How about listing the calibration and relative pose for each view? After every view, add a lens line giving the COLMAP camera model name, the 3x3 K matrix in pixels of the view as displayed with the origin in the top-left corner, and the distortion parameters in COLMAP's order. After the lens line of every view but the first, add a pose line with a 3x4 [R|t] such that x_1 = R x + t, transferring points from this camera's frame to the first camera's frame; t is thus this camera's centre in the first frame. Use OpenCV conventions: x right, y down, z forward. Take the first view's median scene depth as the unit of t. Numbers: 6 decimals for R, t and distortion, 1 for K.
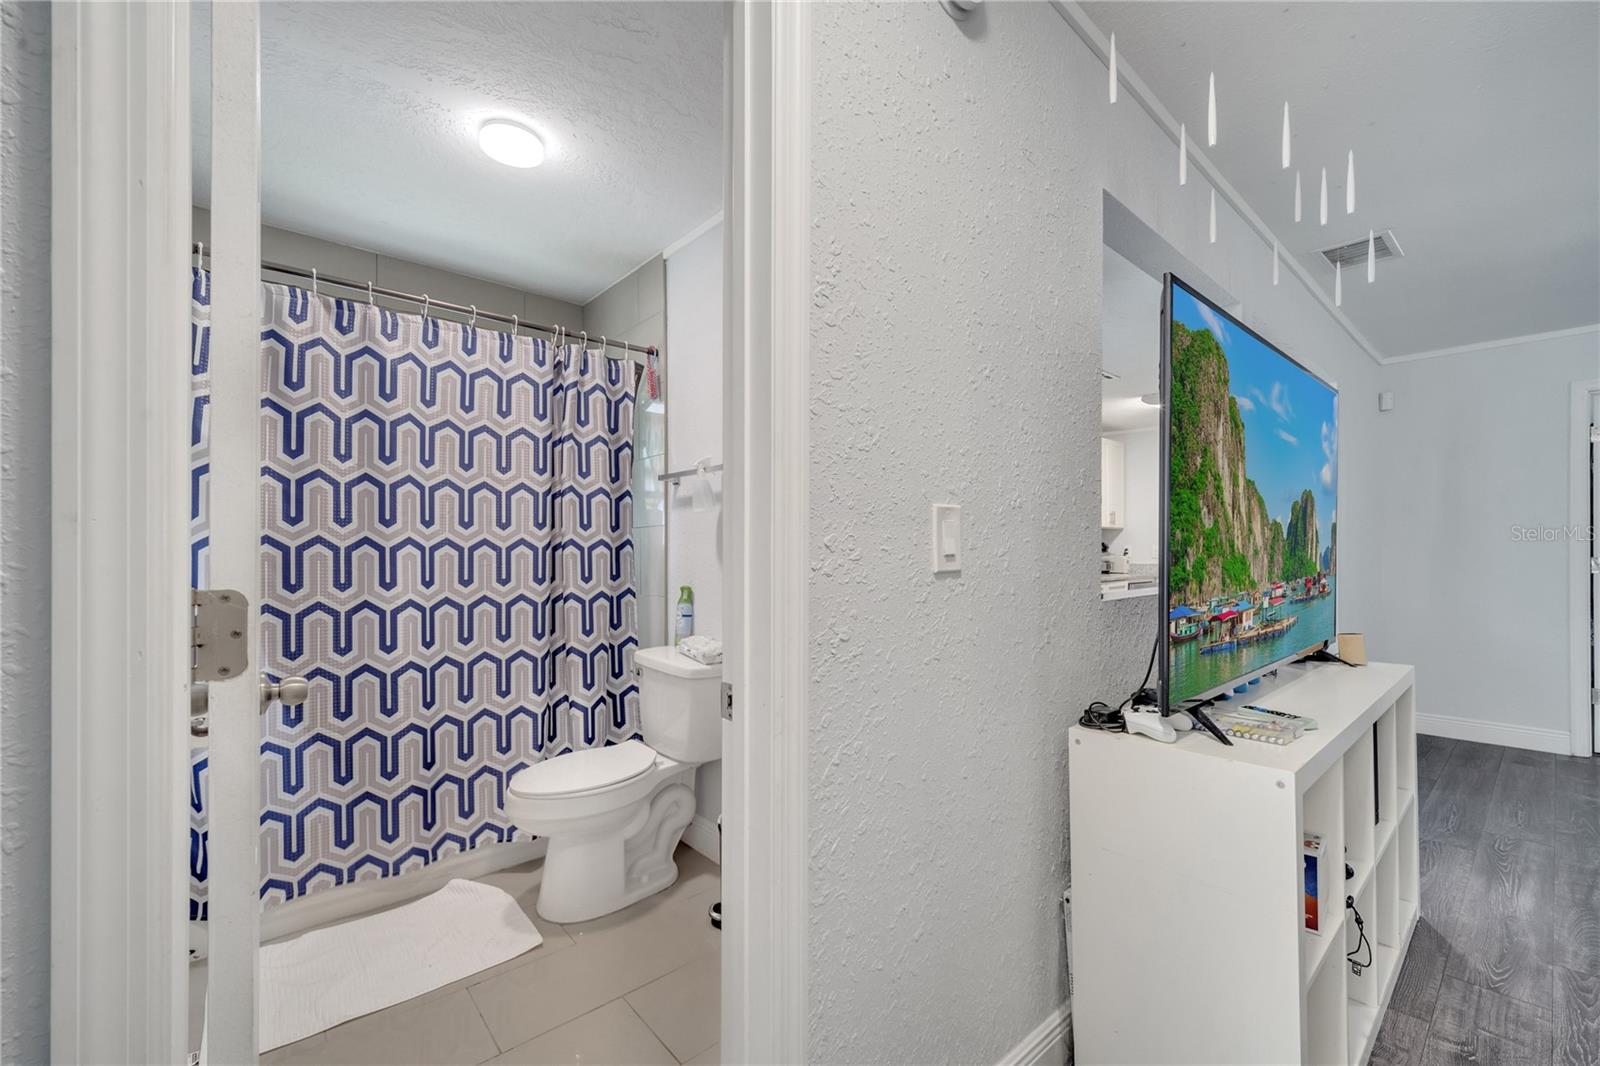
lens RADIAL K [[657.8, 0, 796.1], [0, 657.8, 546.4], [0, 0, 1]] dist [0.004124, -0.001225]
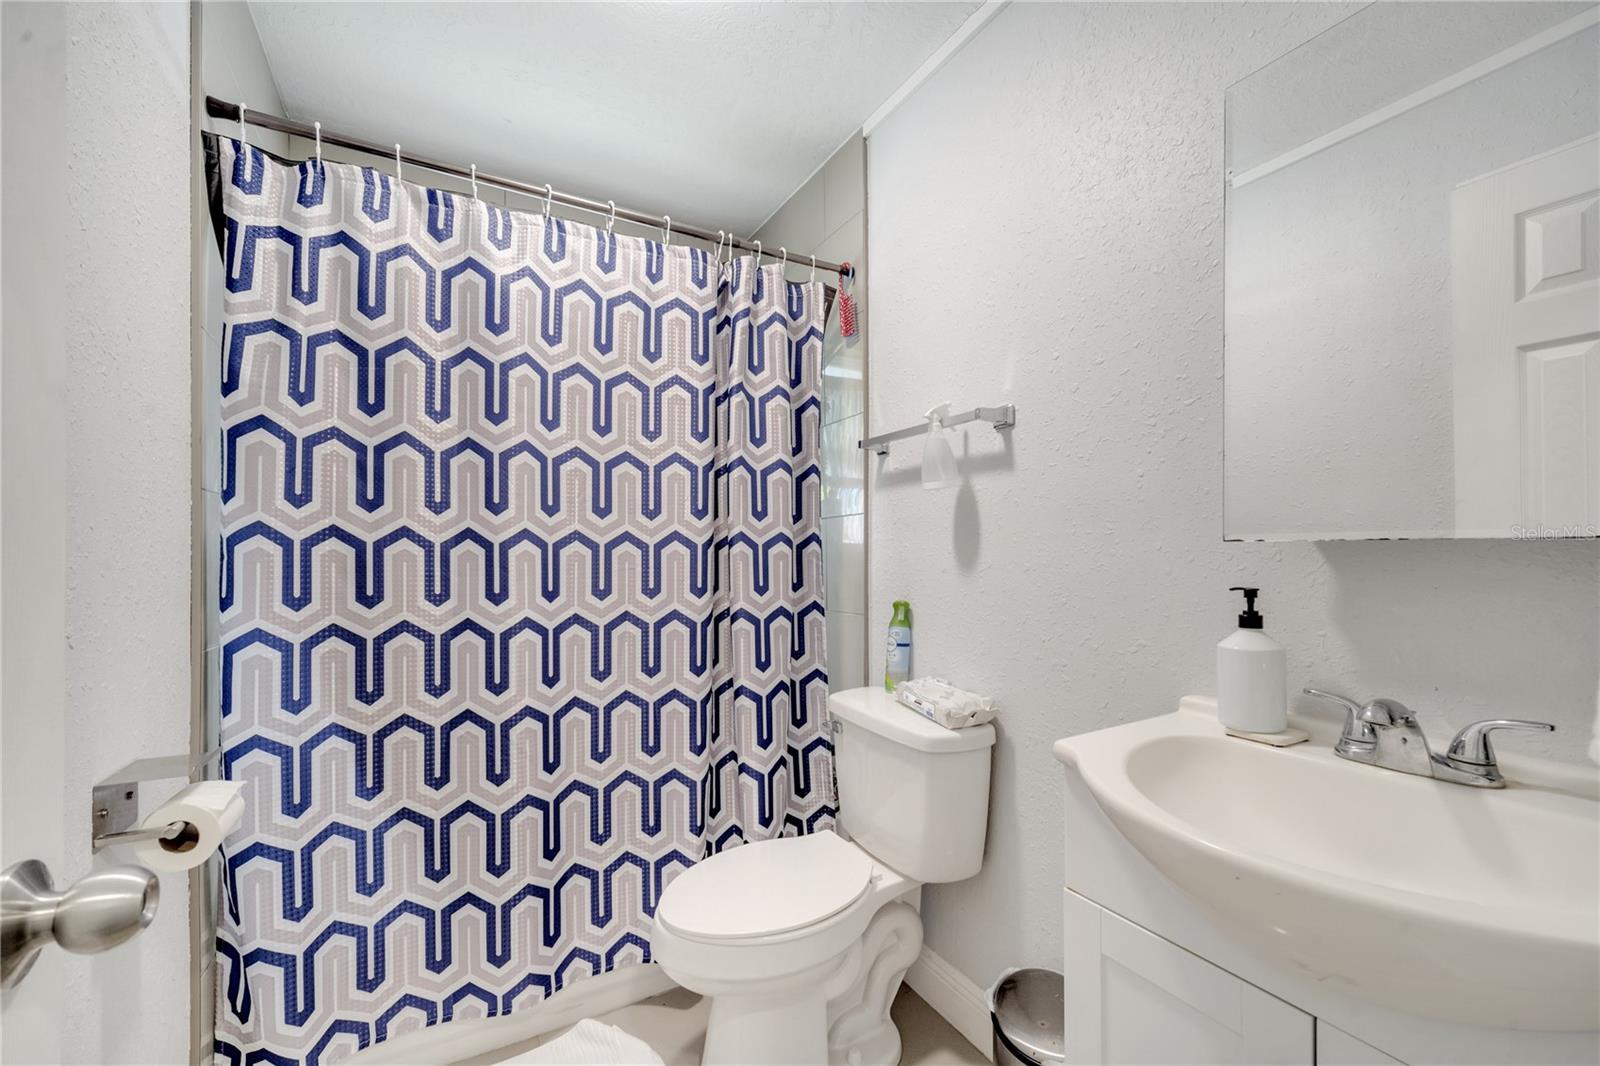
lens RADIAL K [[657.8, 0, 796.1], [0, 657.8, 543.6], [0, 0, 1]] dist [0.004124, -0.001225]
pose [[0.979199, -0.002058, -0.202892, -0.158416], [0.000614, 0.999974, -0.007179, 0.006622], [0.202901, 0.006905, 0.979175, 0.361879]]
